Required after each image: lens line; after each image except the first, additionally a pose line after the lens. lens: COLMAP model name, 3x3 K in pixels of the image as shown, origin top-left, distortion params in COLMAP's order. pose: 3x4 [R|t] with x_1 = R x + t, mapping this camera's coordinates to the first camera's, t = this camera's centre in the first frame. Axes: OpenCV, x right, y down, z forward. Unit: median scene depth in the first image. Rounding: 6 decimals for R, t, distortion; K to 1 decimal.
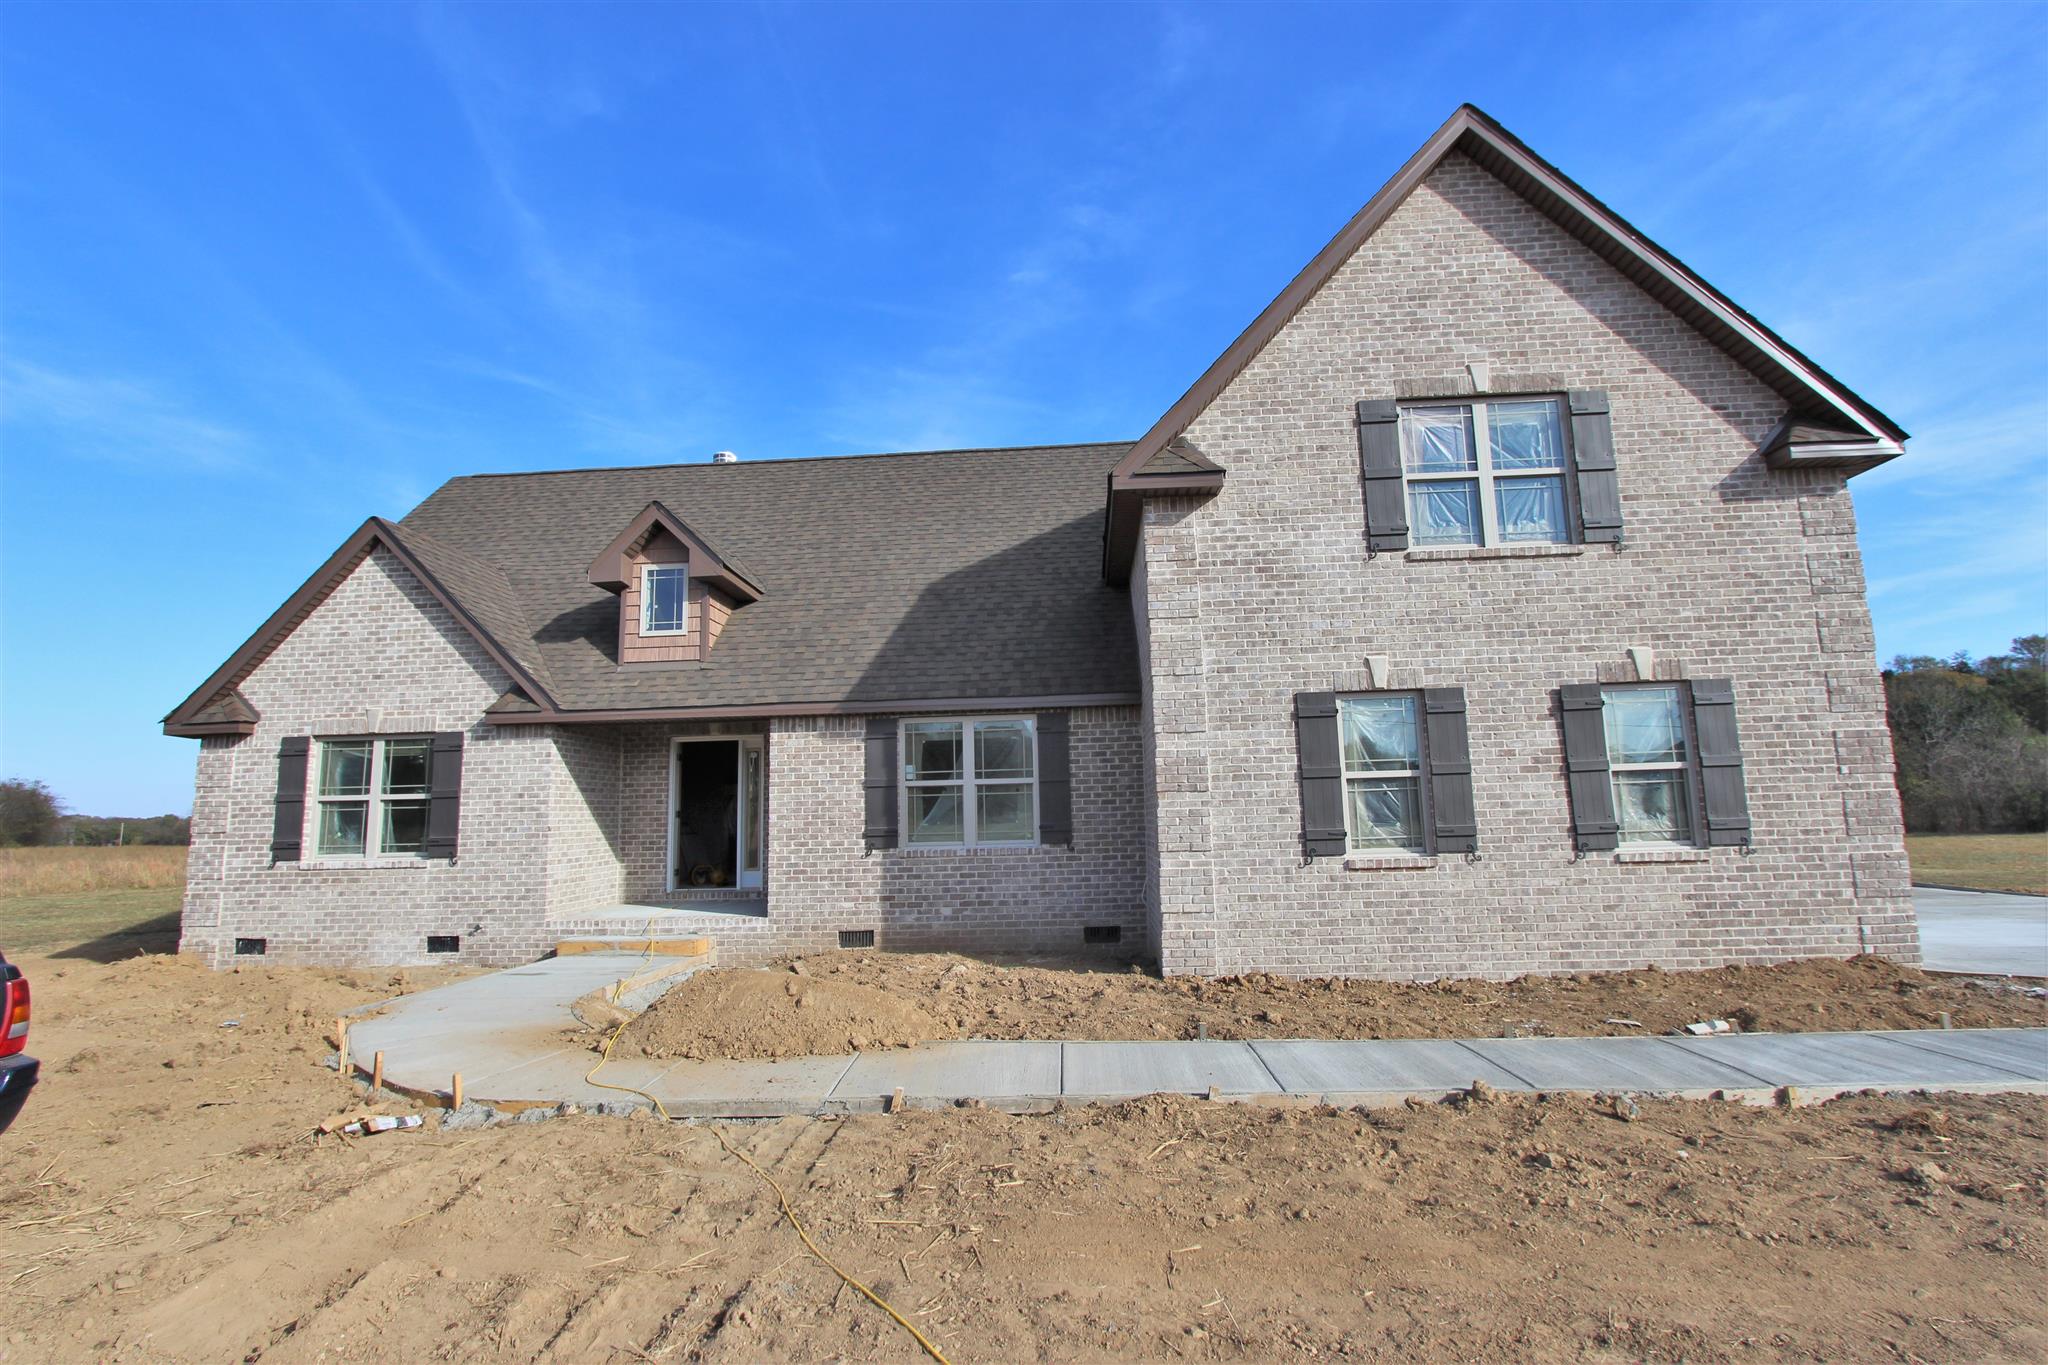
lens RADIAL K [[958.2, 0, 1016.5], [0, 958.2, 678.3], [0, 0, 1]] dist [-0.019716, 0.002669]
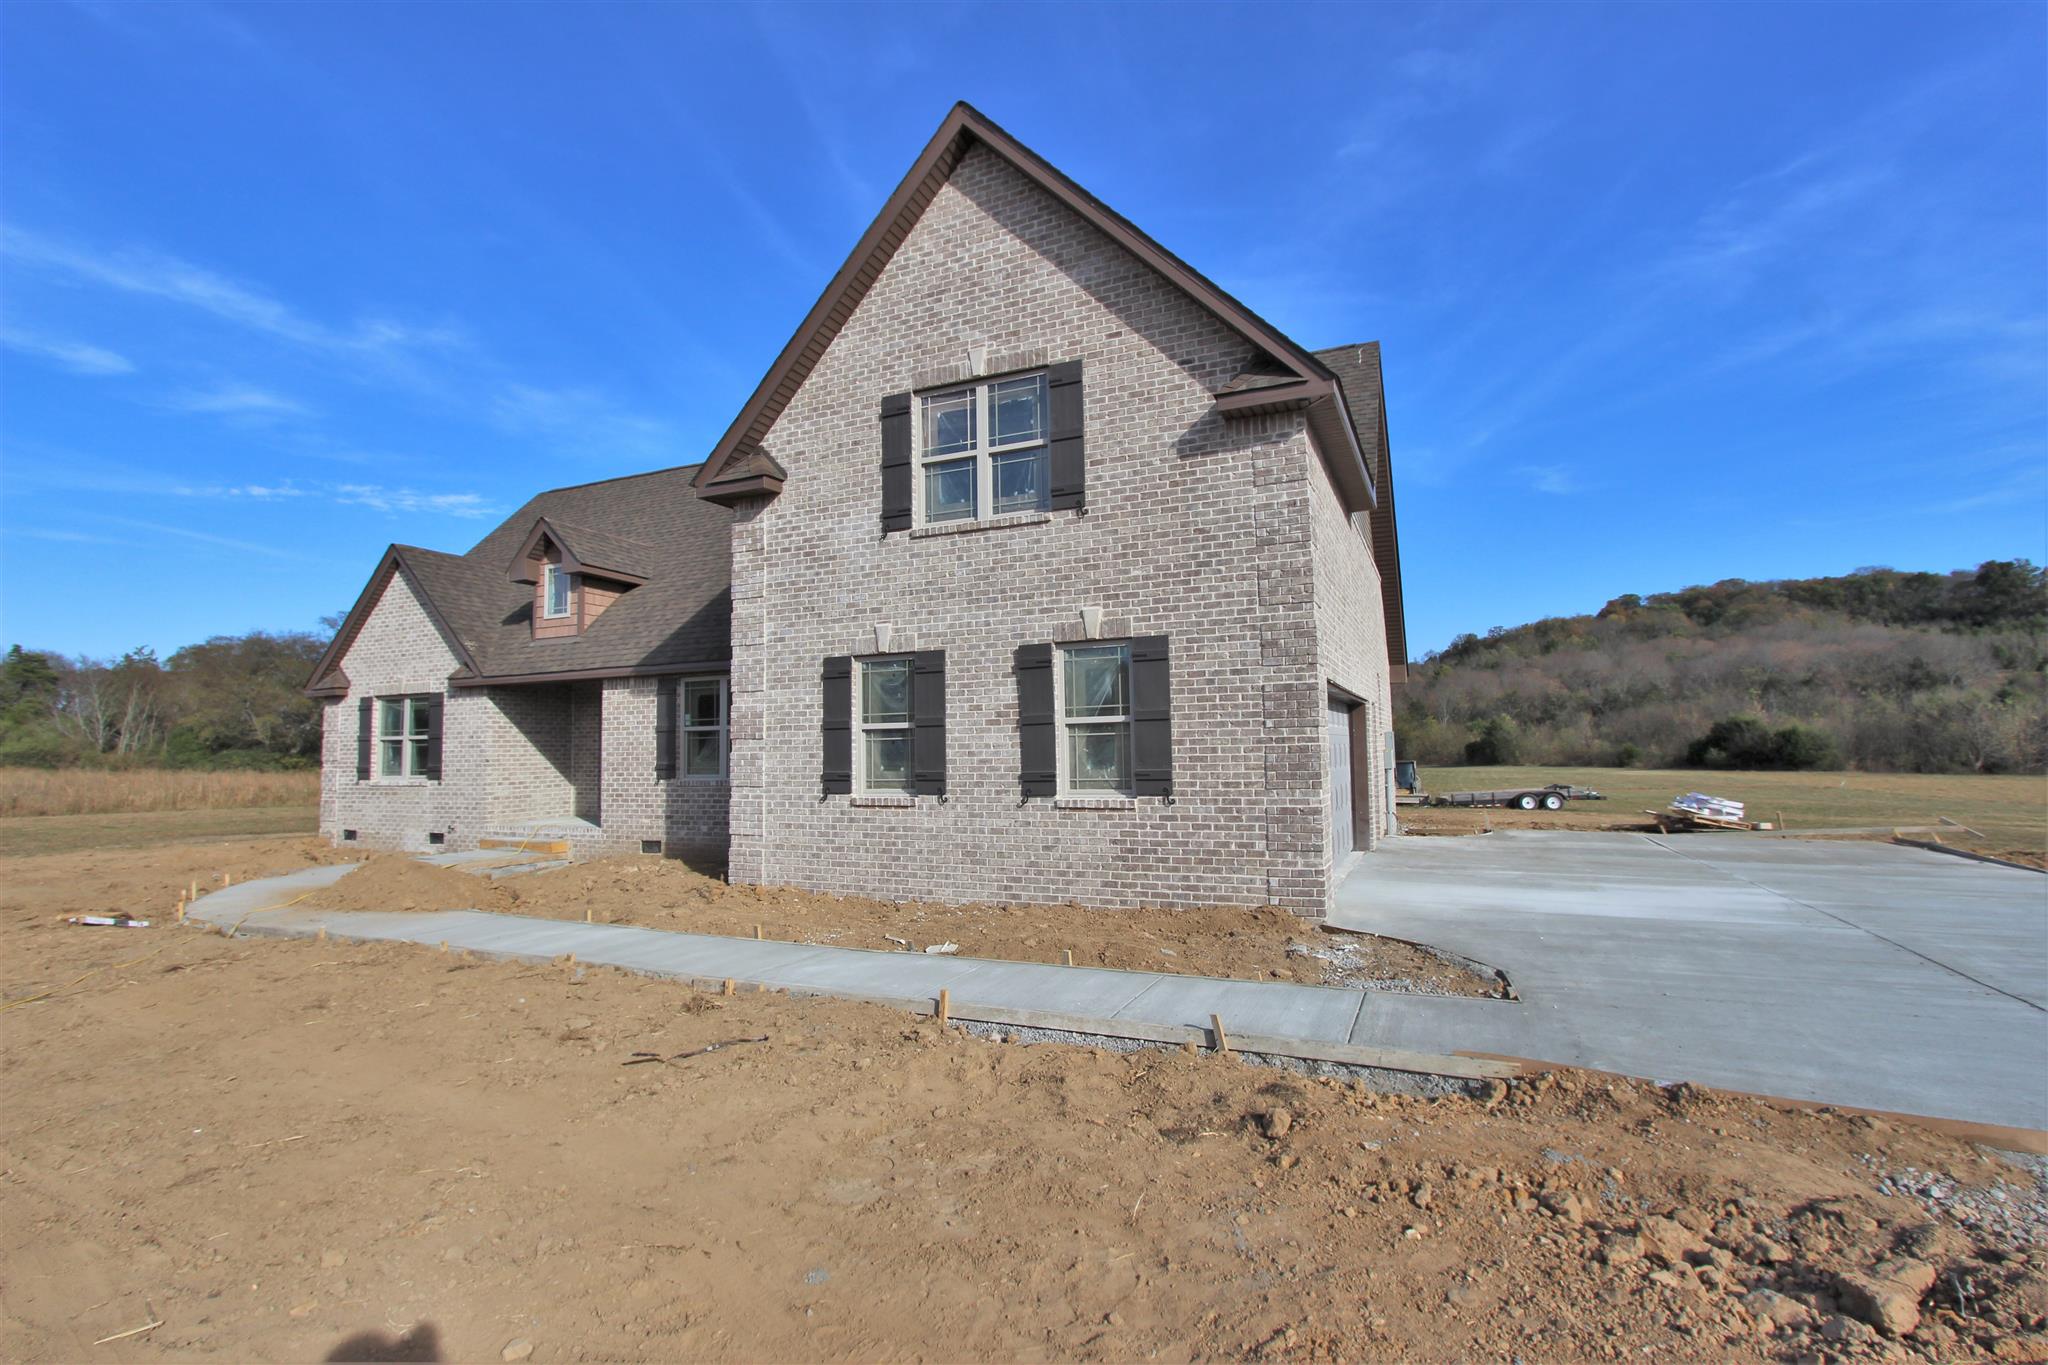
lens RADIAL K [[941.4, 0, 1030.4], [0, 941.4, 681.5], [0, 0, 1]] dist [-0.023972, 0.002330]
pose [[0.938783, -0.015825, -0.344146, 0.922877], [0.042391, 0.996659, 0.069807, -0.025638], [0.341891, -0.080123, 0.936318, -0.009952]]
